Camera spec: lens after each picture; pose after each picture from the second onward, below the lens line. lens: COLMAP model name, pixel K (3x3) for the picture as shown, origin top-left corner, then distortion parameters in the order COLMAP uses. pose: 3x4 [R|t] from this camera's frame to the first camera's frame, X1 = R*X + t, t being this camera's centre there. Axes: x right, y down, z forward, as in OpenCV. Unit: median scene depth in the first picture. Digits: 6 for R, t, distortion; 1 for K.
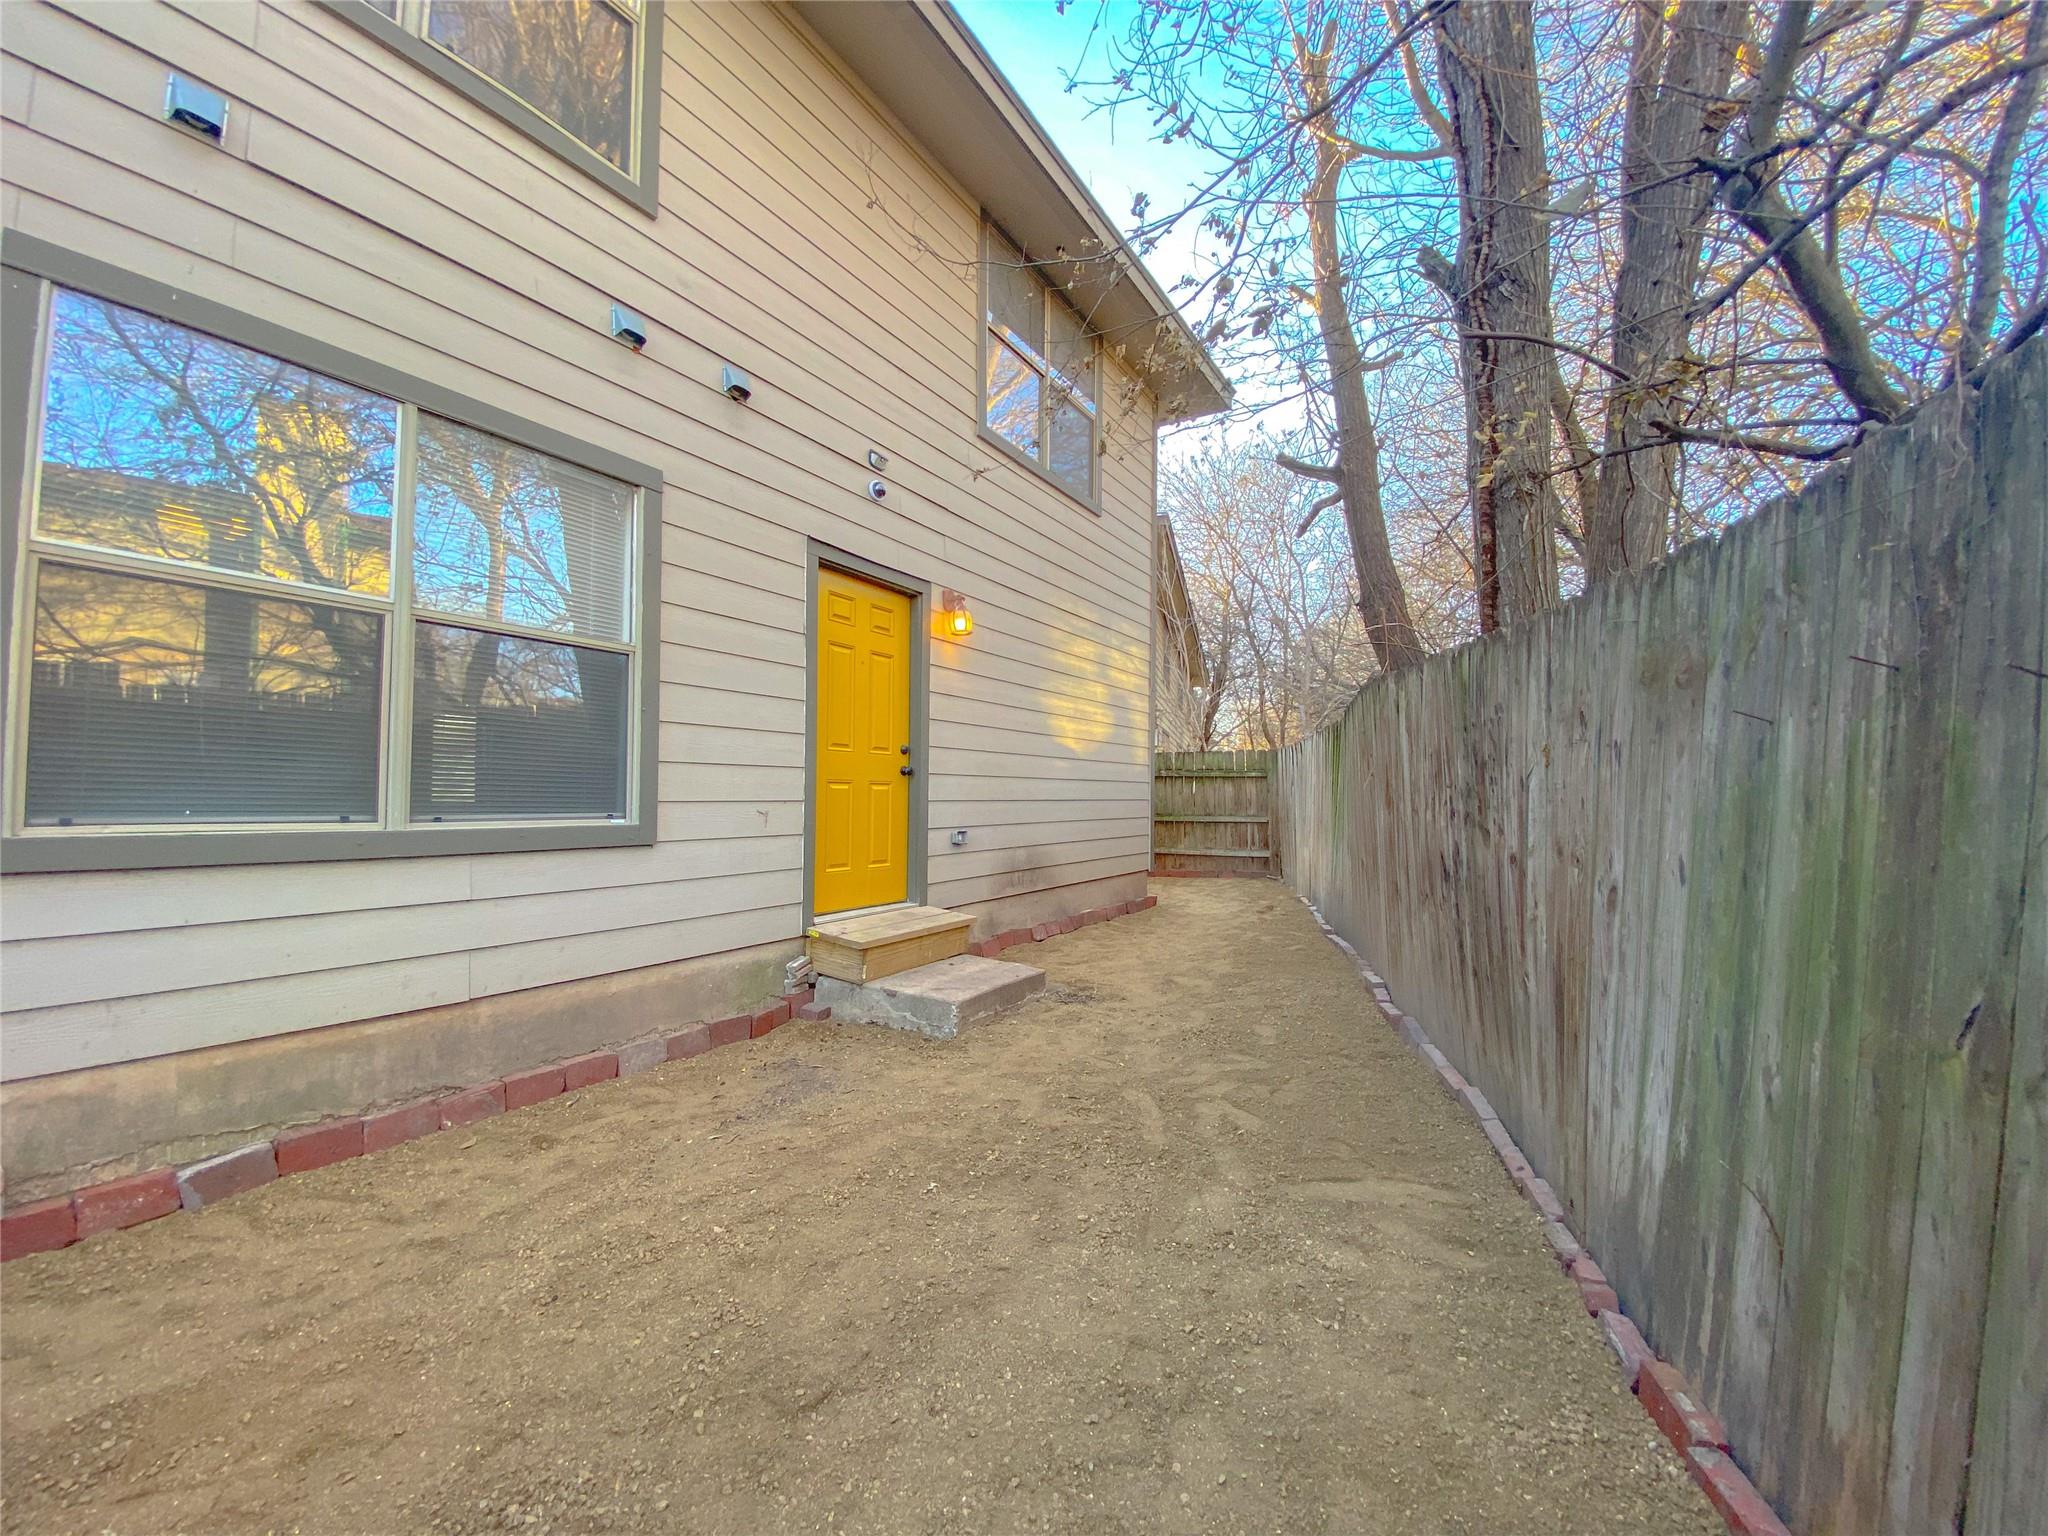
lens RADIAL K [[834.9, 0, 1024.0], [0, 834.9, 768.0], [0, 0, 1]] dist [-0.001363, -0.000625]
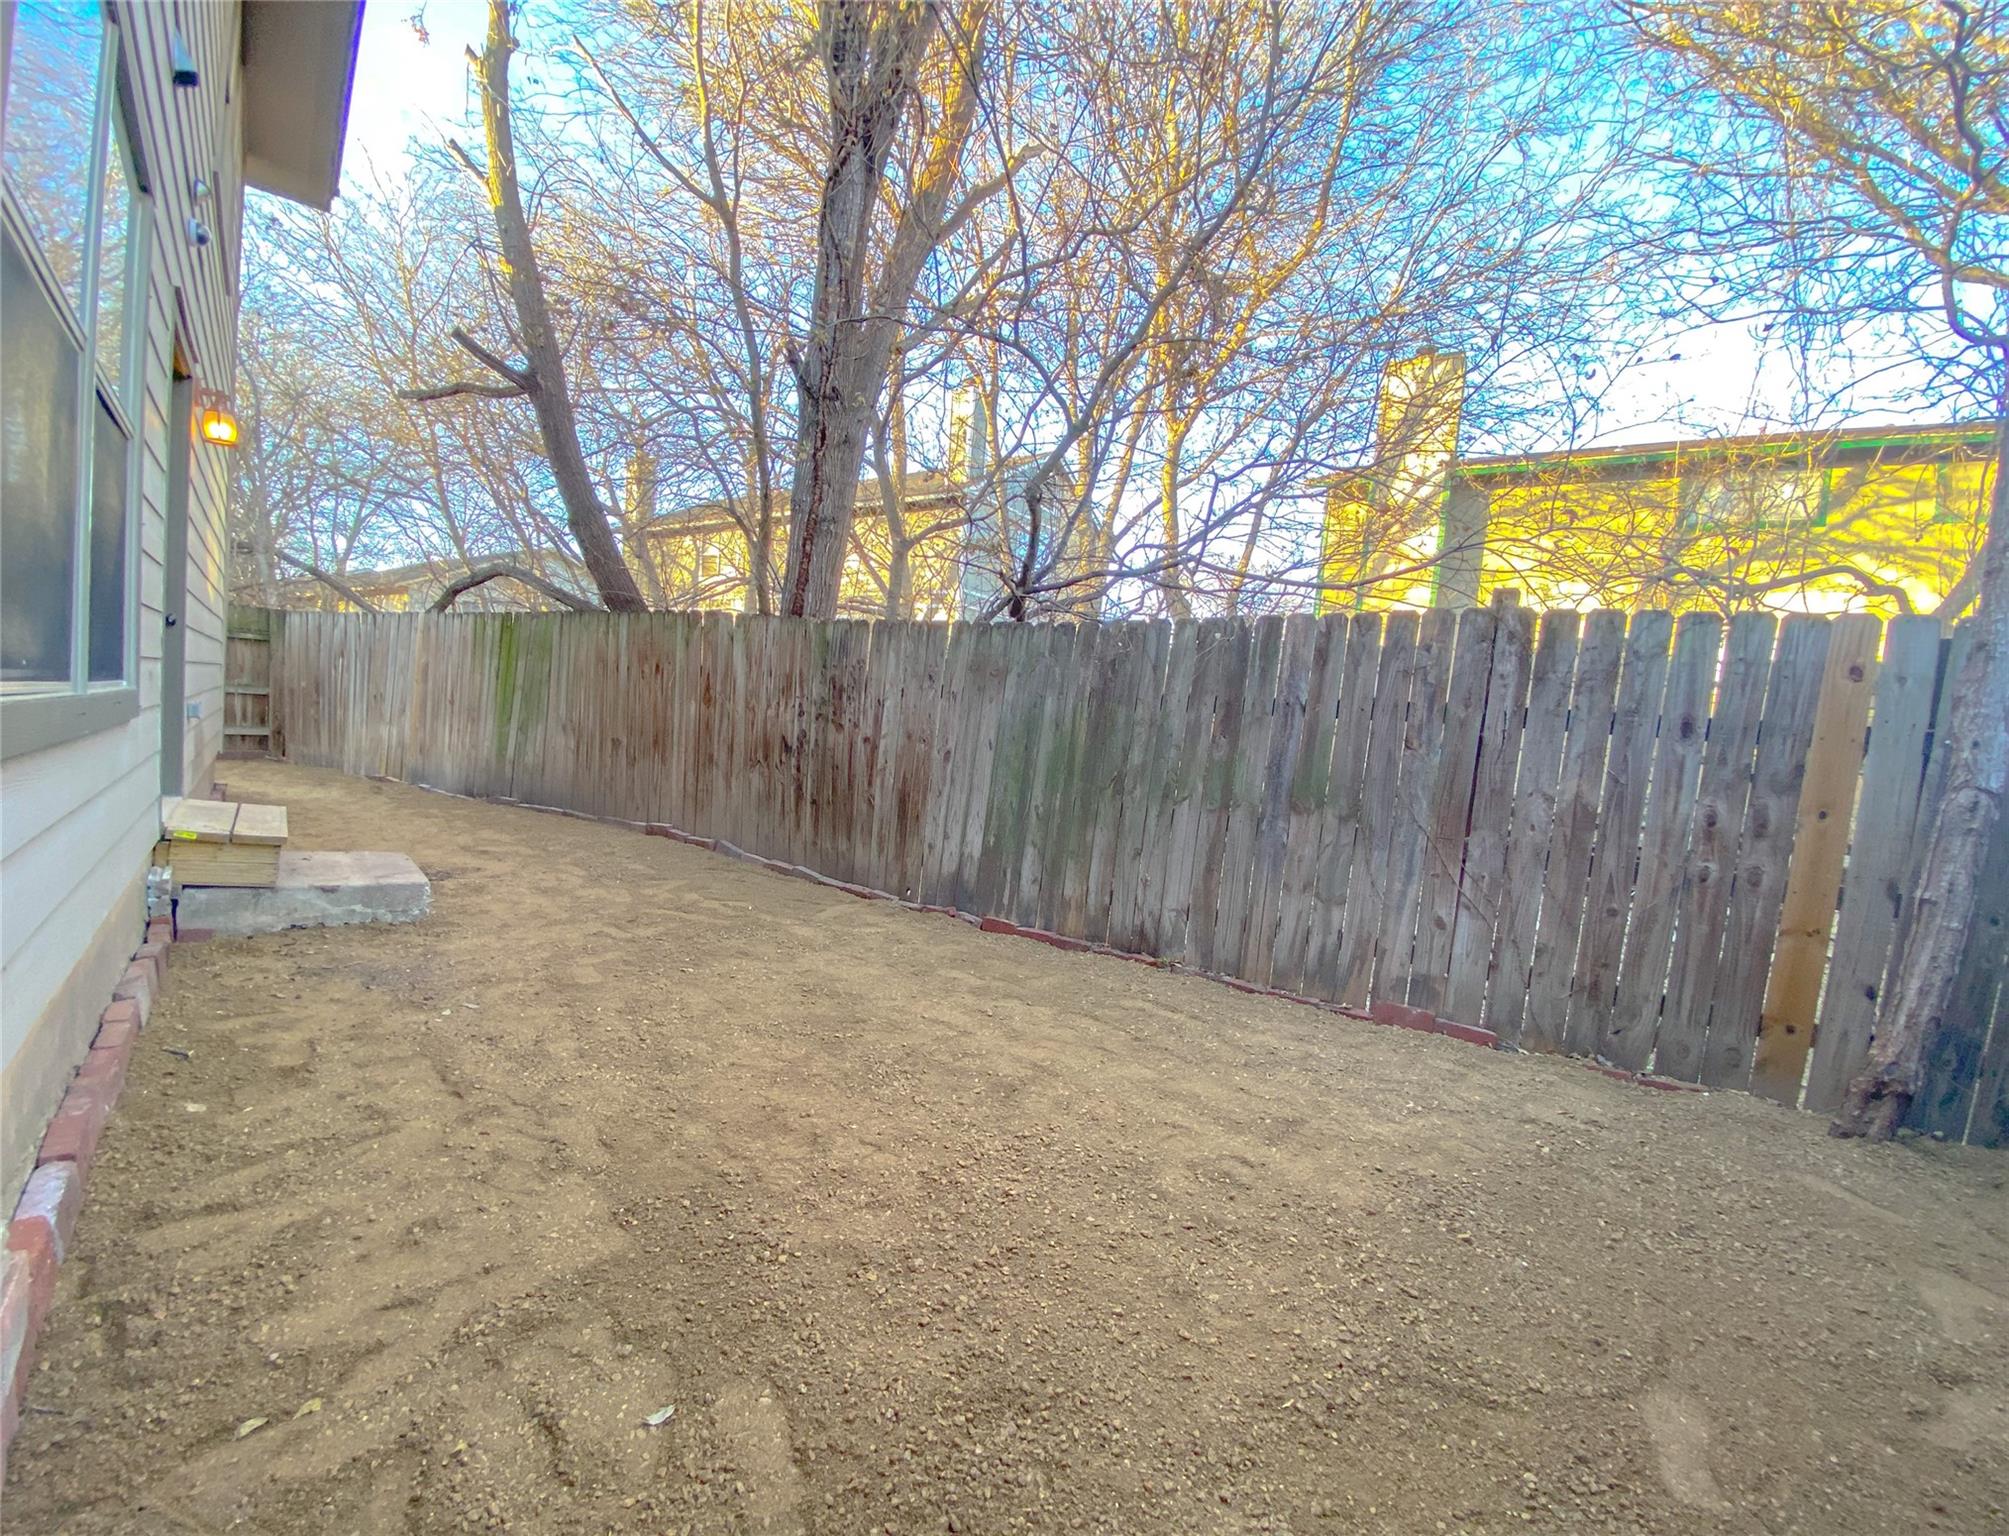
lens RADIAL K [[831.9, 0, 1004.5], [0, 831.9, 768.0], [0, 0, 1]] dist [0.000918, 0.000066]
pose [[0.298620, -0.034396, 0.953752, -1.147199], [-0.105530, 0.992032, 0.068819, 0.005061], [-0.948520, -0.121200, 0.292611, 0.098802]]
